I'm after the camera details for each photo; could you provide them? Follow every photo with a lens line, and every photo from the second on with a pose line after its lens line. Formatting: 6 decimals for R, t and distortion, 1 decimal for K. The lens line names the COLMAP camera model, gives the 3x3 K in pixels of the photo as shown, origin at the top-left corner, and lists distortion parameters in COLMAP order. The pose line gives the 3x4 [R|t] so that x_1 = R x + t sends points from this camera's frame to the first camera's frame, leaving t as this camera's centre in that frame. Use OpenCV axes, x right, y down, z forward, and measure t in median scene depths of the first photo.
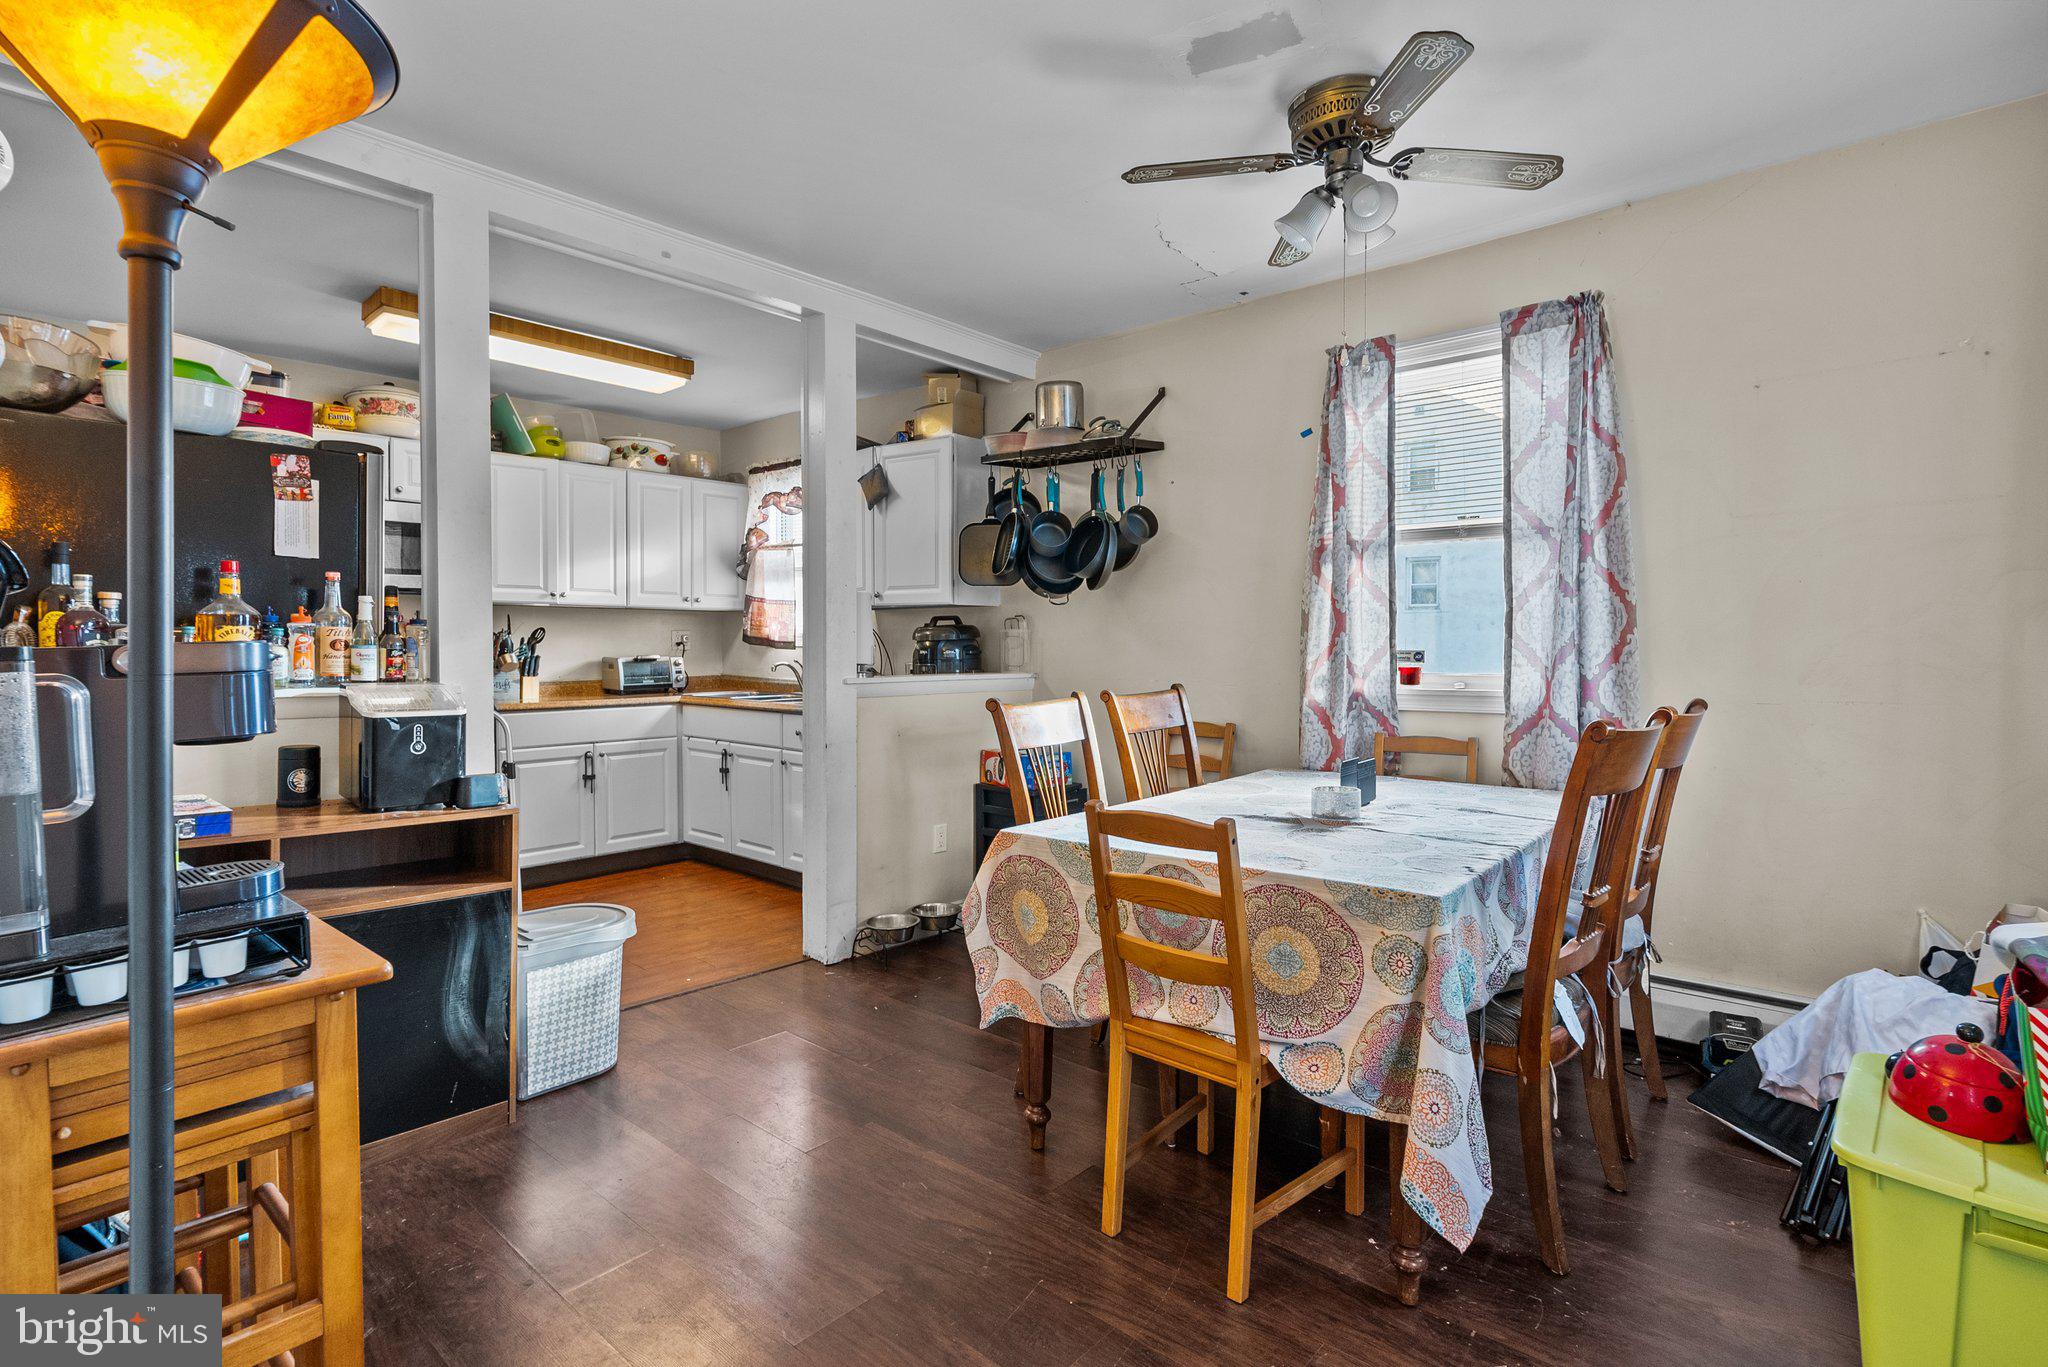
lens RADIAL K [[1029.8, 0, 1031.1], [0, 1029.8, 667.8], [0, 0, 1]] dist [-0.005225, 0.002506]
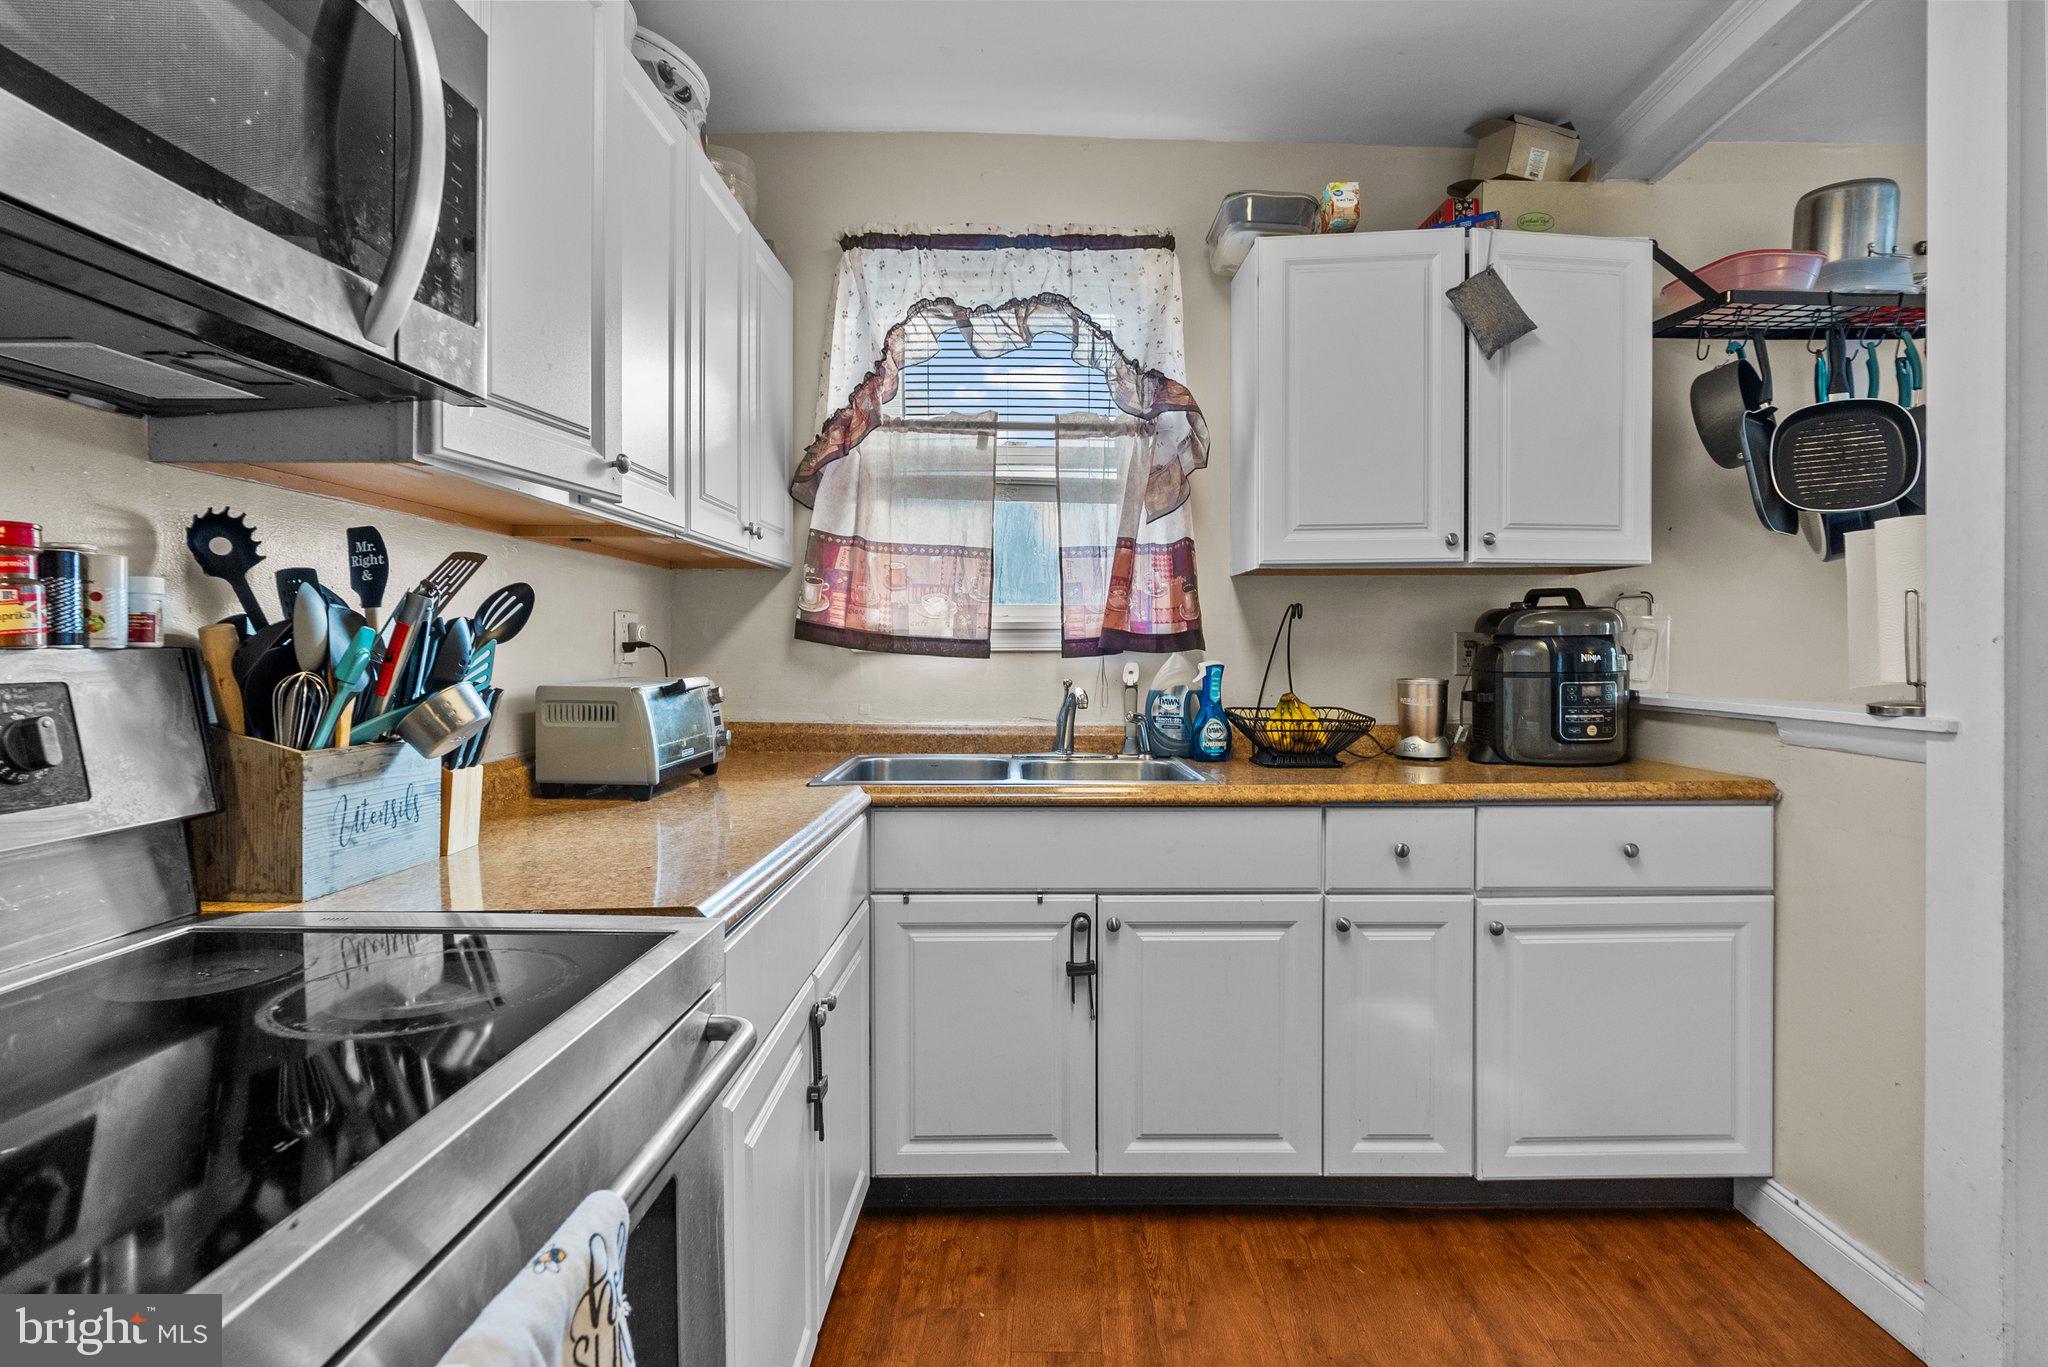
lens RADIAL K [[1043.3, 0, 1035.5], [0, 1043.3, 660.2], [0, 0, 1]] dist [-0.002441, 0.005300]
pose [[0.733513, -0.010338, 0.679596, -0.546755], [0.021209, 0.999746, -0.007683, -0.013363], [-0.679344, 0.020050, 0.733546, 0.682658]]
